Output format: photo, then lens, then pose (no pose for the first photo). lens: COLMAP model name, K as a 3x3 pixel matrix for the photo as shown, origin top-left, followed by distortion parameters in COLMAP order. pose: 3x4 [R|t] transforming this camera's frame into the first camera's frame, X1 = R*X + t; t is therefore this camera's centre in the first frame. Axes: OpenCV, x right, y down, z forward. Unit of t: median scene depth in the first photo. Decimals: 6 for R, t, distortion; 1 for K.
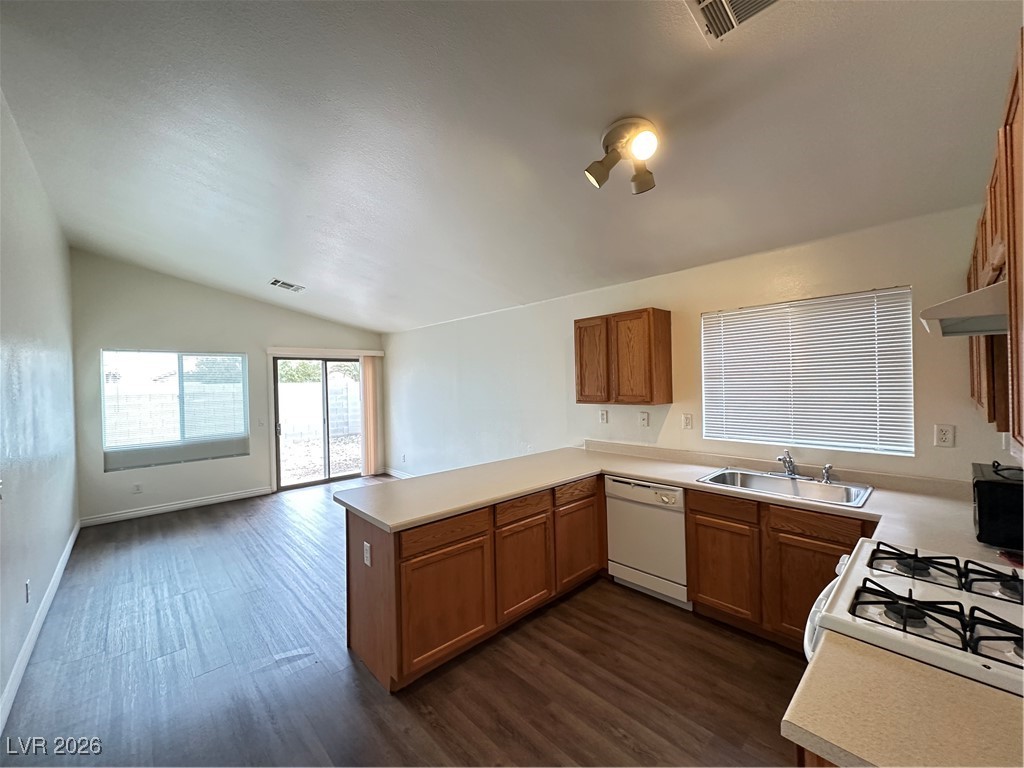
lens RADIAL K [[407.8, 0, 513.3], [0, 407.8, 383.5], [0, 0, 1]] dist [0.000794, -0.000001]
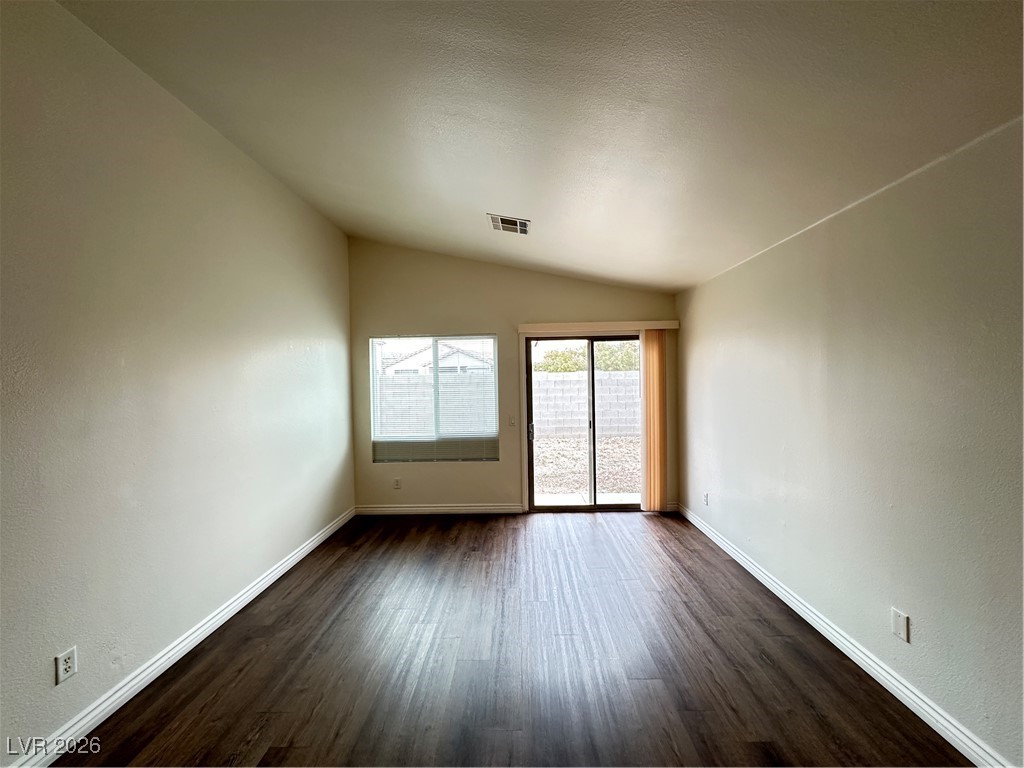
lens RADIAL K [[407.8, 0, 511.8], [0, 407.8, 382.9], [0, 0, 1]] dist [0.000794, -0.000001]
pose [[0.717356, 0.017870, -0.696478, -0.069310], [-0.000408, 0.999682, 0.025230, 0.001506], [0.696707, -0.017814, 0.717135, 0.426235]]
